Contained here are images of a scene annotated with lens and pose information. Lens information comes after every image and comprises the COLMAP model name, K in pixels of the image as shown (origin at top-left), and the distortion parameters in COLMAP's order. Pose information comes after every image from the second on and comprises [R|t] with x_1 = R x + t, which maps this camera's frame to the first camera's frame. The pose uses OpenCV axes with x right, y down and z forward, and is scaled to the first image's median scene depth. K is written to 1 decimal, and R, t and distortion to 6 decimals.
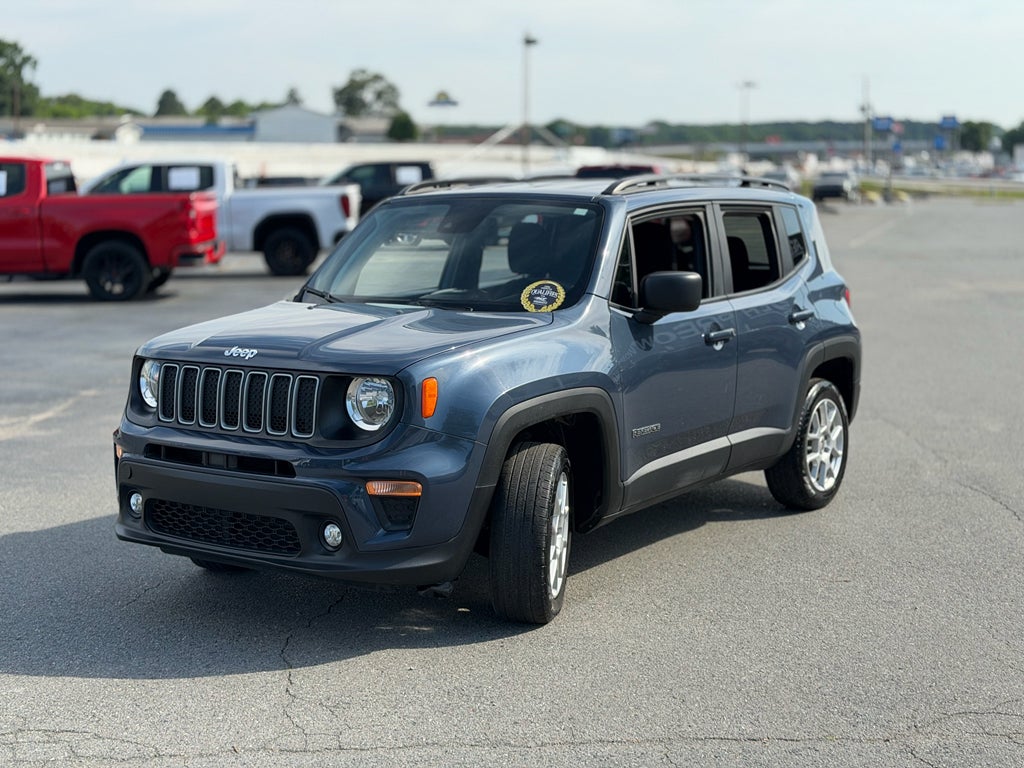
lens RADIAL K [[1399.7, 0, 512.0], [0, 1399.7, 384.0], [0, 0, 1]] dist [0.189283, -0.399115]
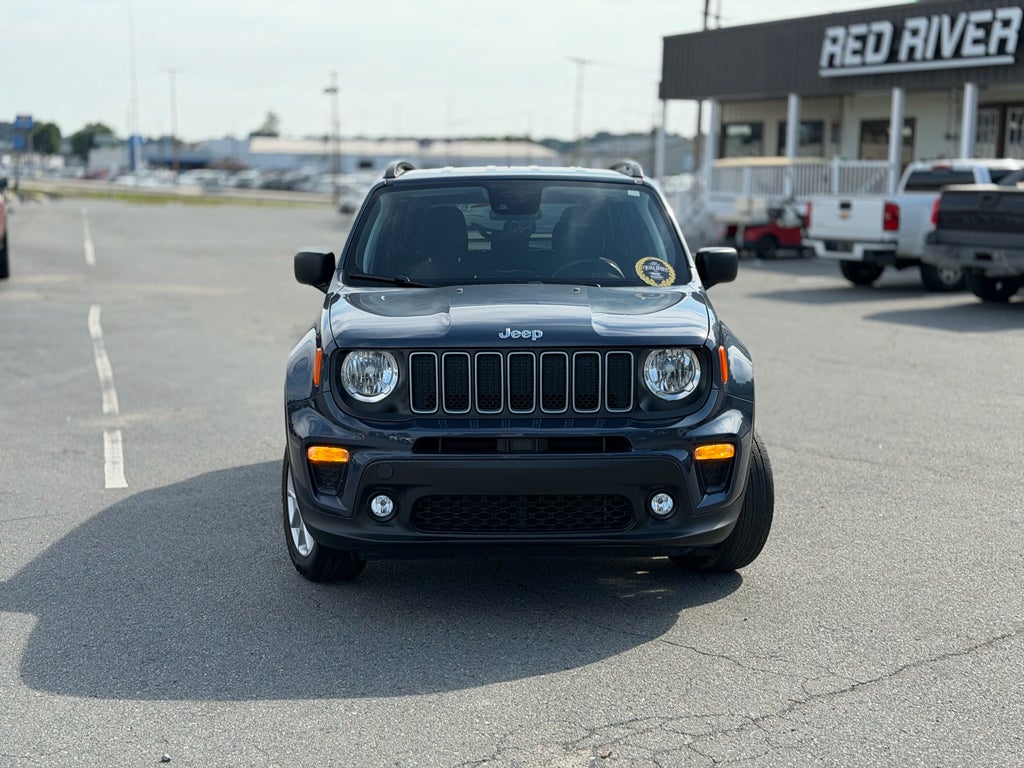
lens RADIAL K [[1399.7, 0, 512.0], [0, 1399.7, 384.0], [0, 0, 1]] dist [0.189283, -0.399115]
pose [[0.799105, -0.068156, 0.597316, -0.673709], [0.069064, 0.997382, 0.021409, -0.007385], [-0.597211, 0.024146, 0.801720, 0.201402]]
